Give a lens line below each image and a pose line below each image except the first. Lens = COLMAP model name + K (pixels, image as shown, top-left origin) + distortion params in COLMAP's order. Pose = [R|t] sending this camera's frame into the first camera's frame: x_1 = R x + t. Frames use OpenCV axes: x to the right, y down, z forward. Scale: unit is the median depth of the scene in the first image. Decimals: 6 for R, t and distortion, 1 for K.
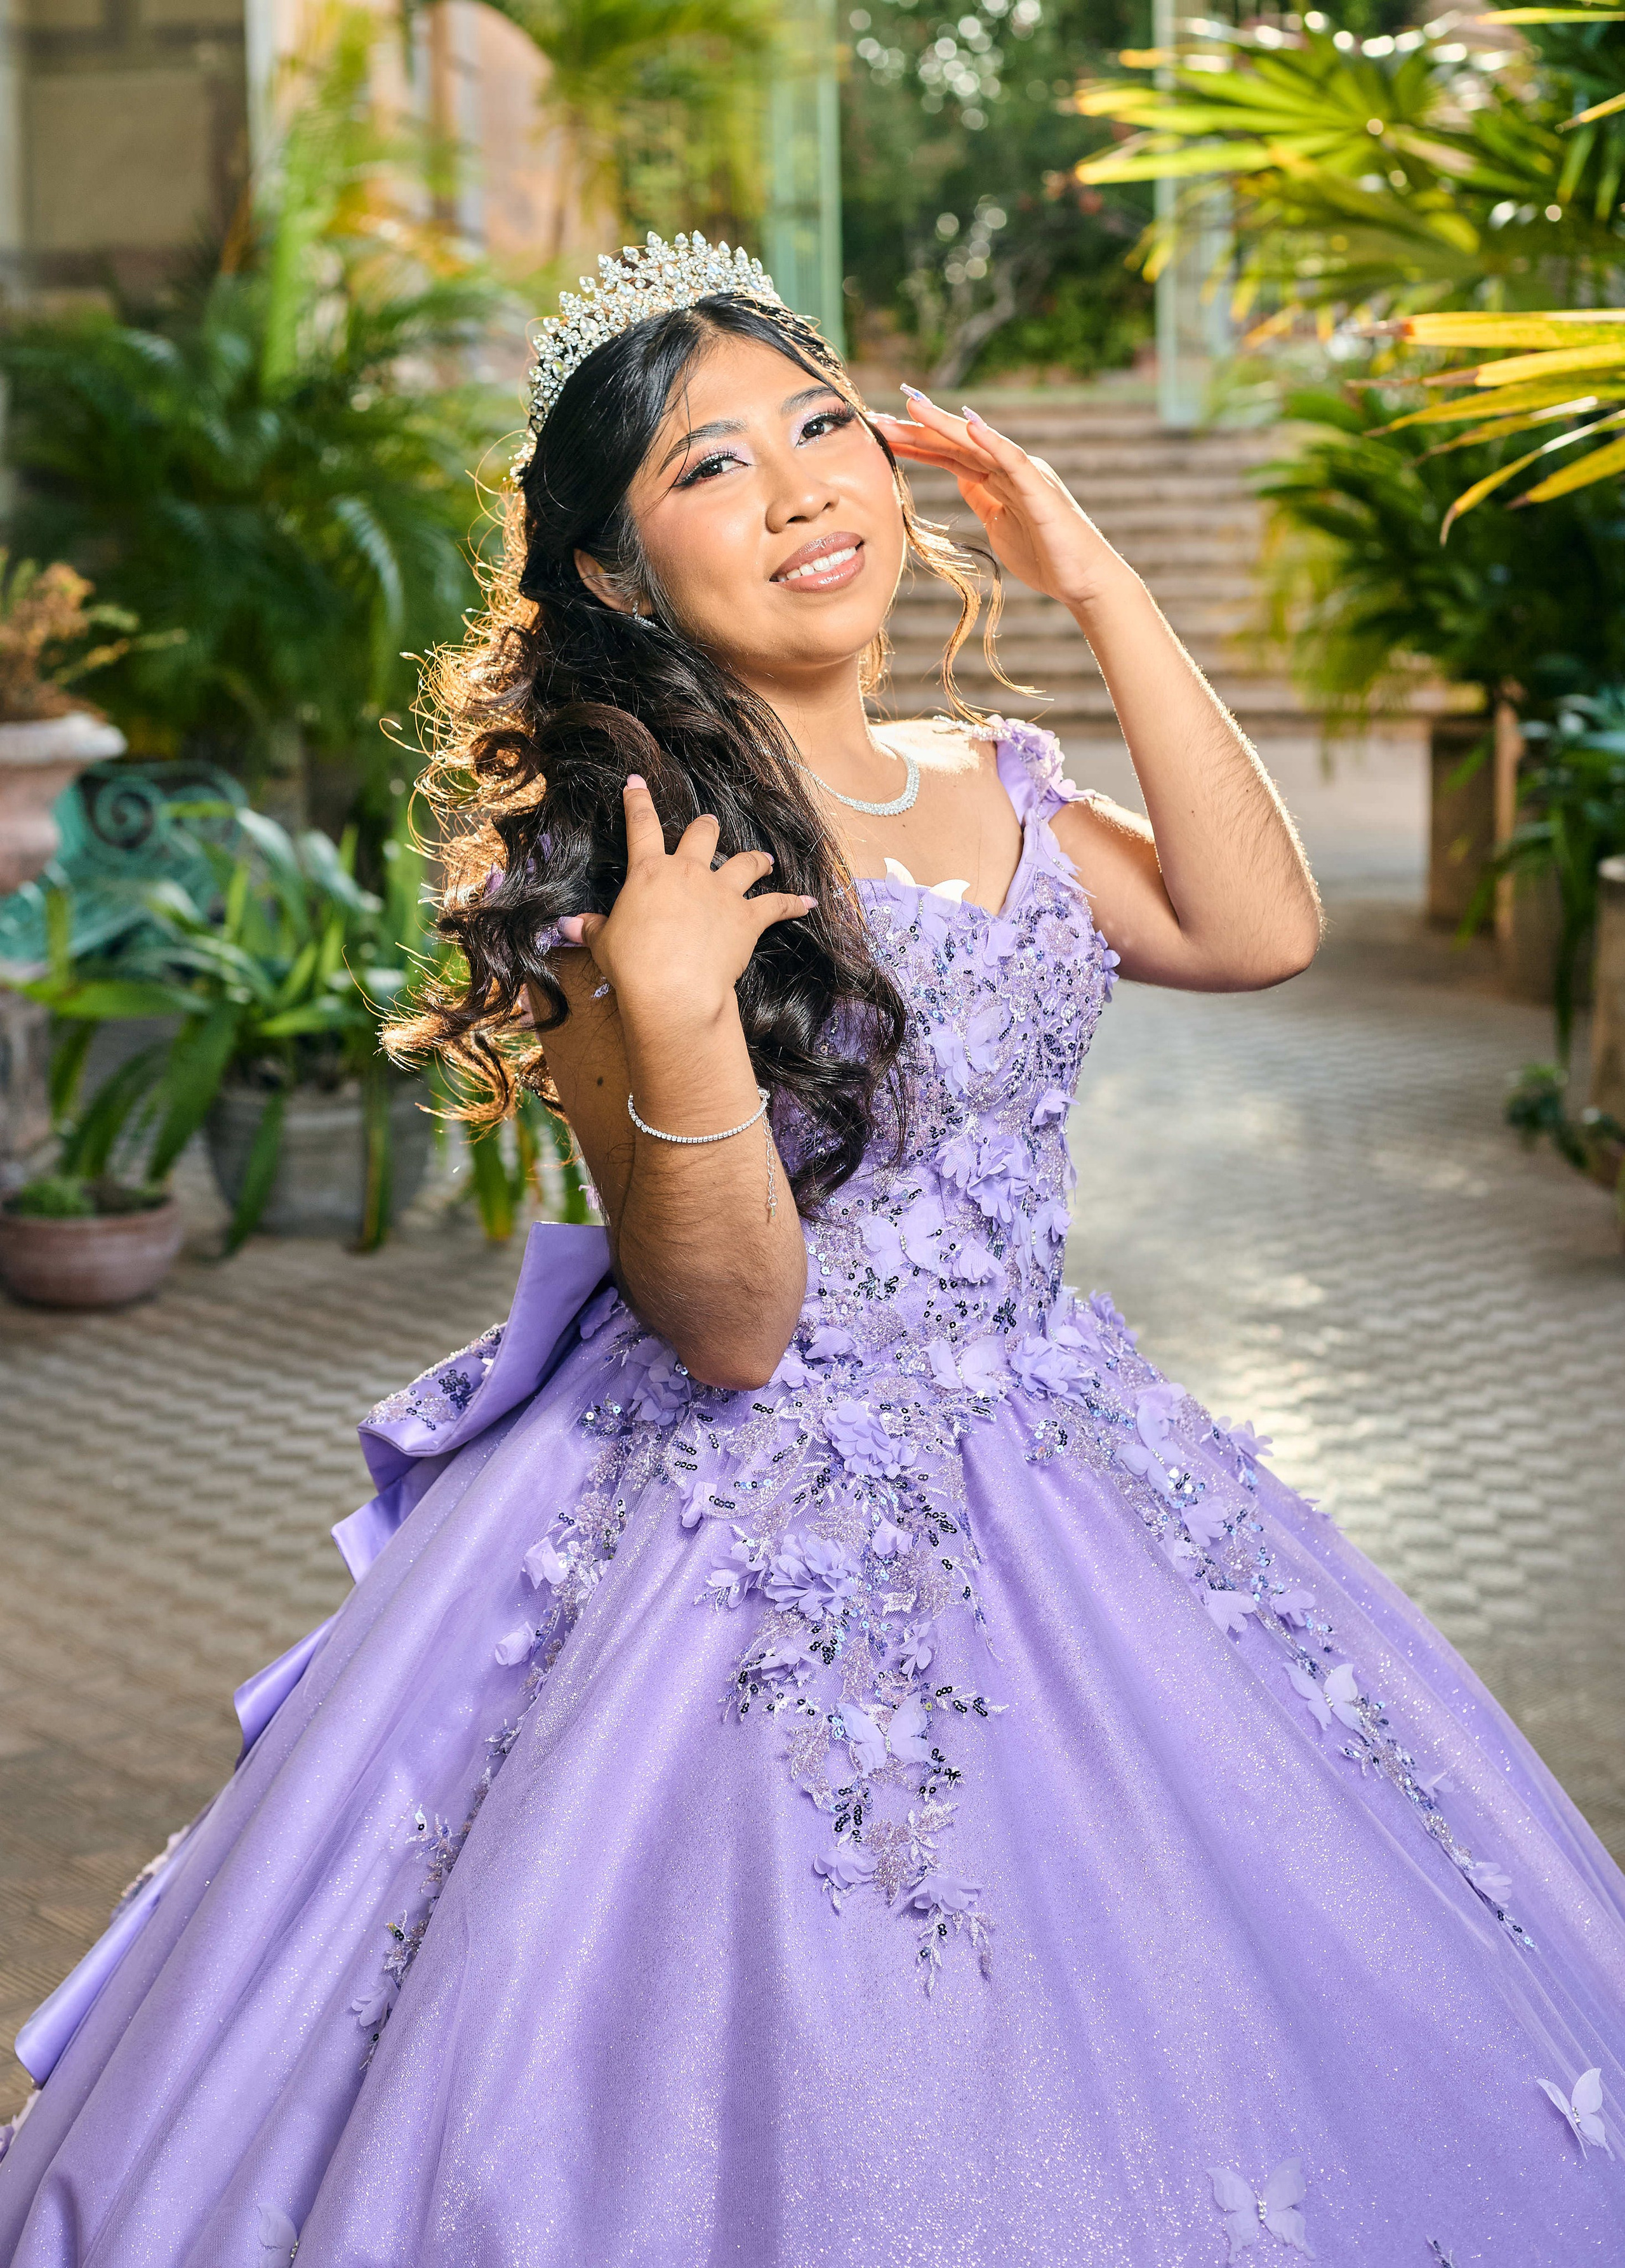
lens RADIAL K [[3923.5, 0, 812.5], [0, 3923.5, 1134.0], [0, 0, 1]] dist [-0.047984, -0.024027]
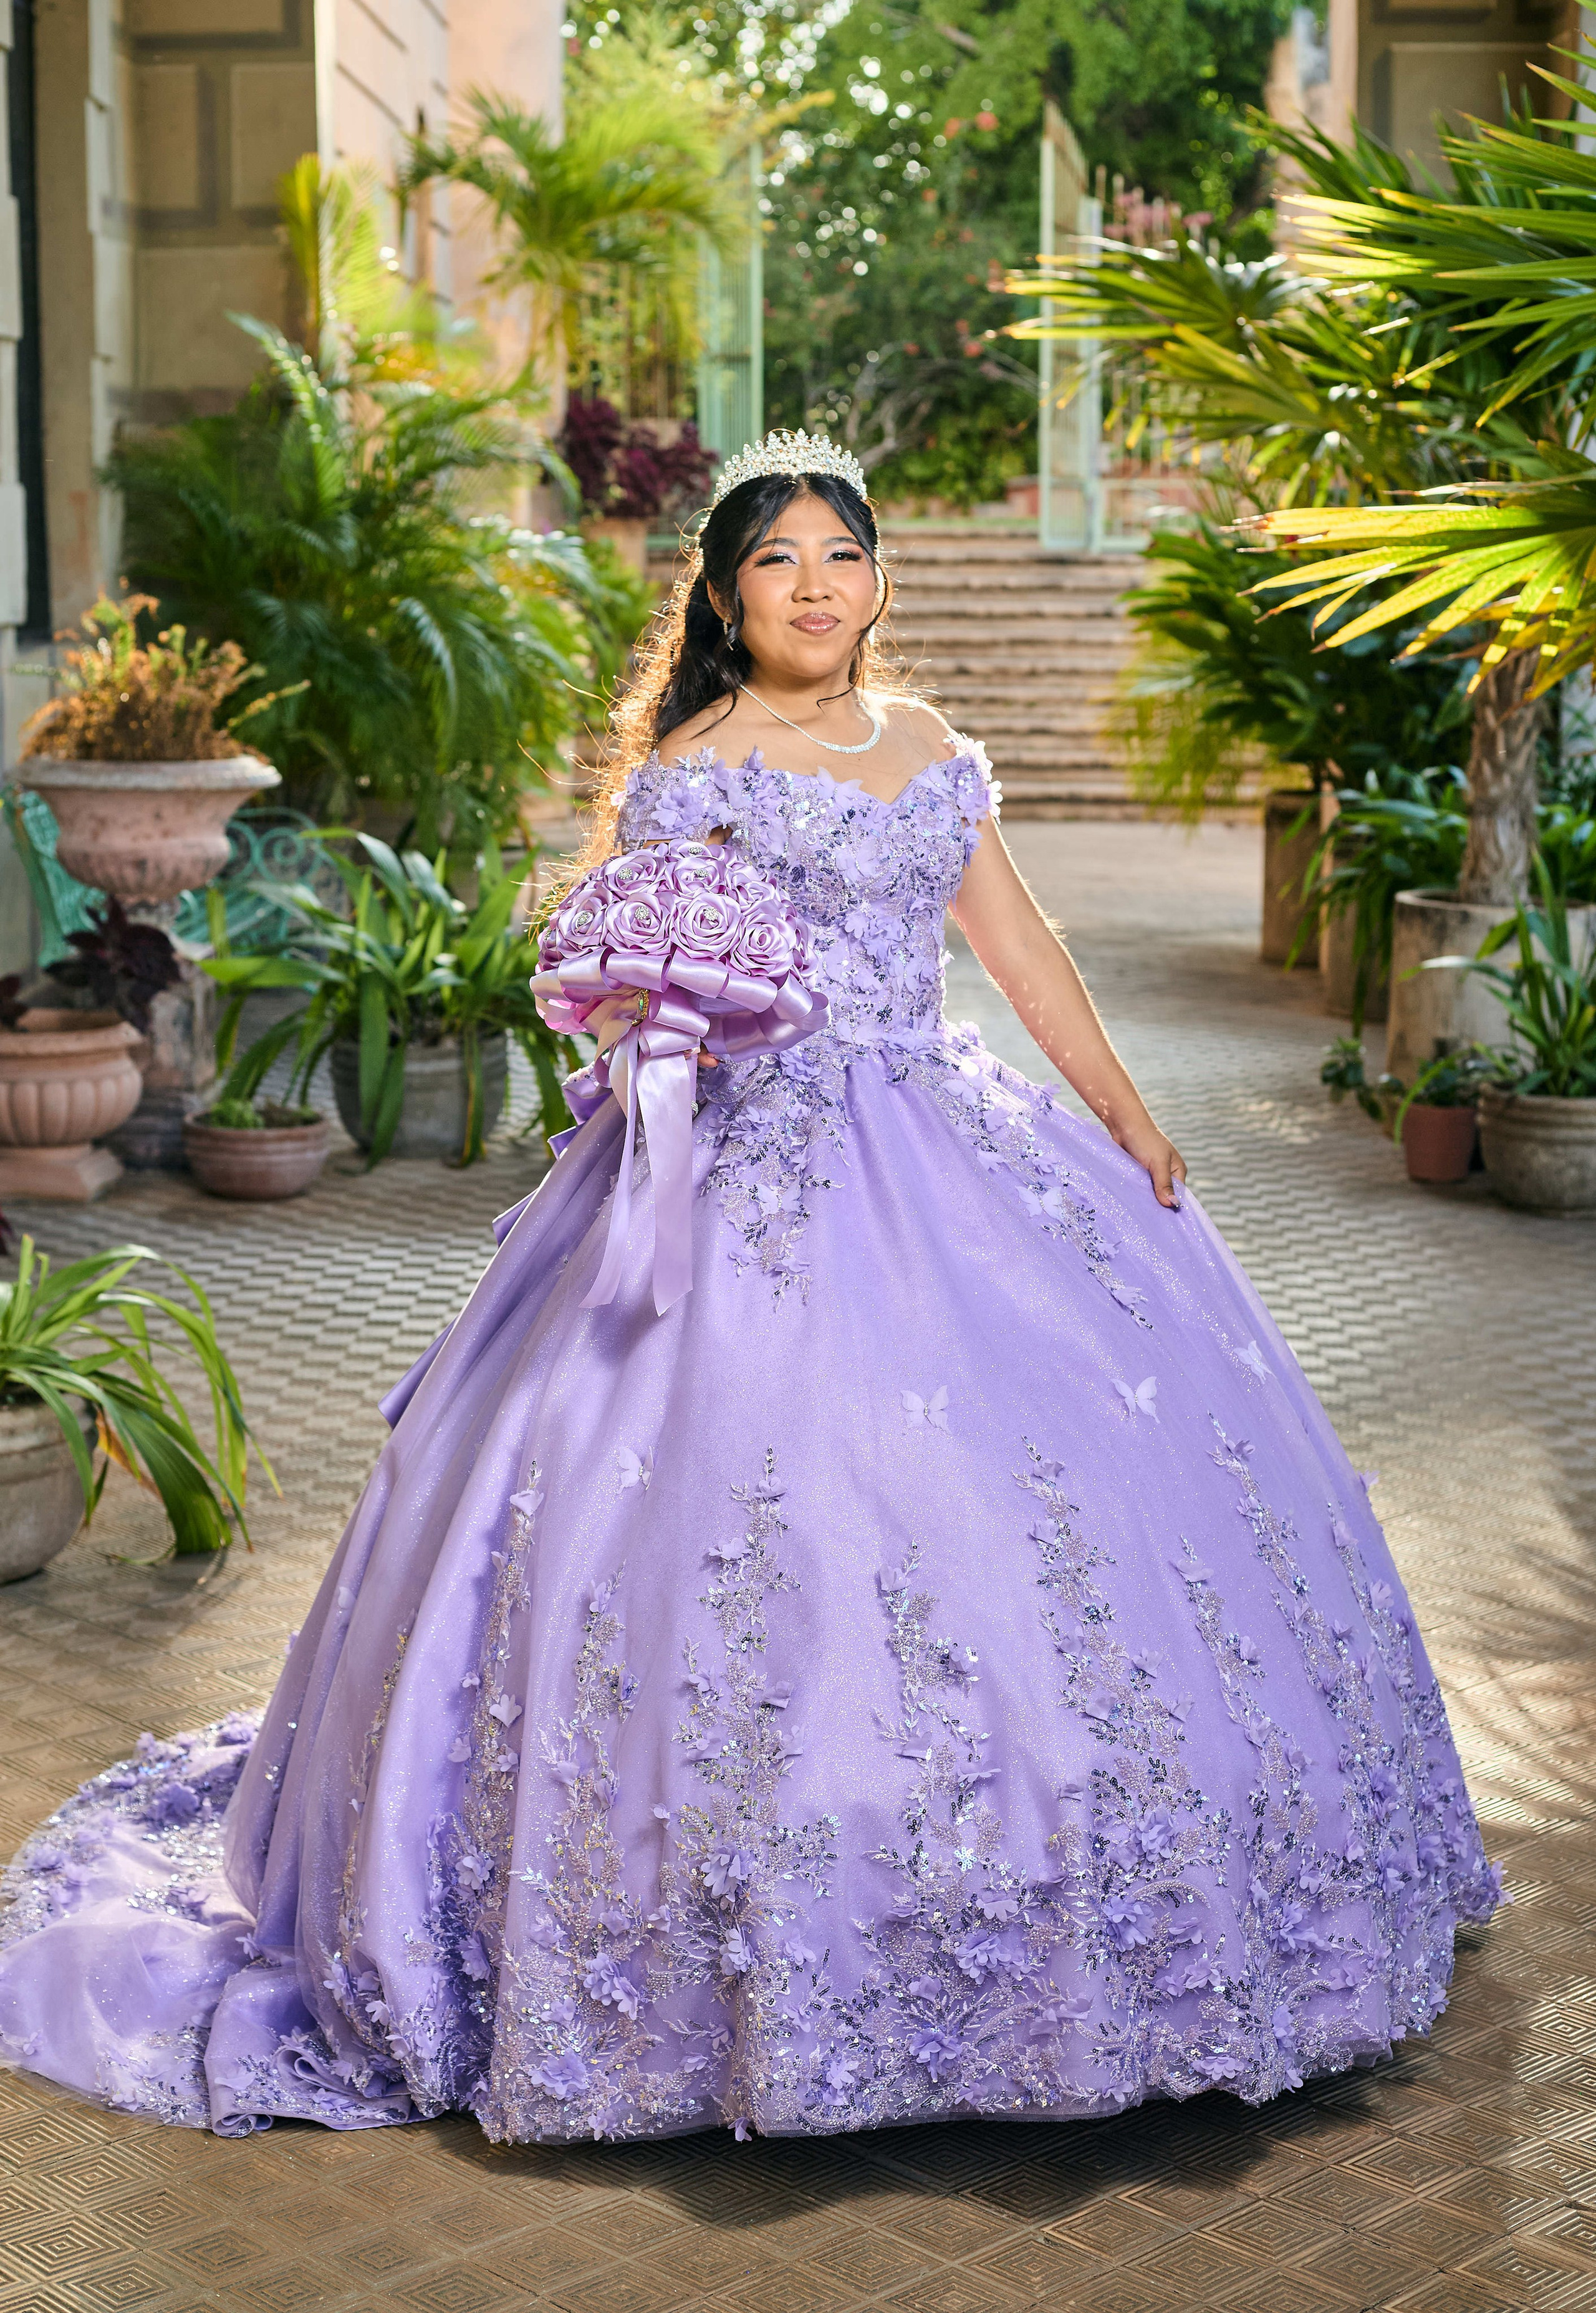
lens RADIAL K [[3492.5, 0, 794.7], [0, 3492.5, 1228.1], [0, 0, 1]] dist [-0.012970, -0.097021]
pose [[0.999482, 0.018750, 0.026152, -0.028724], [-0.019121, 0.999719, 0.013991, 0.029504], [-0.025882, -0.014484, 0.999560, -0.165201]]
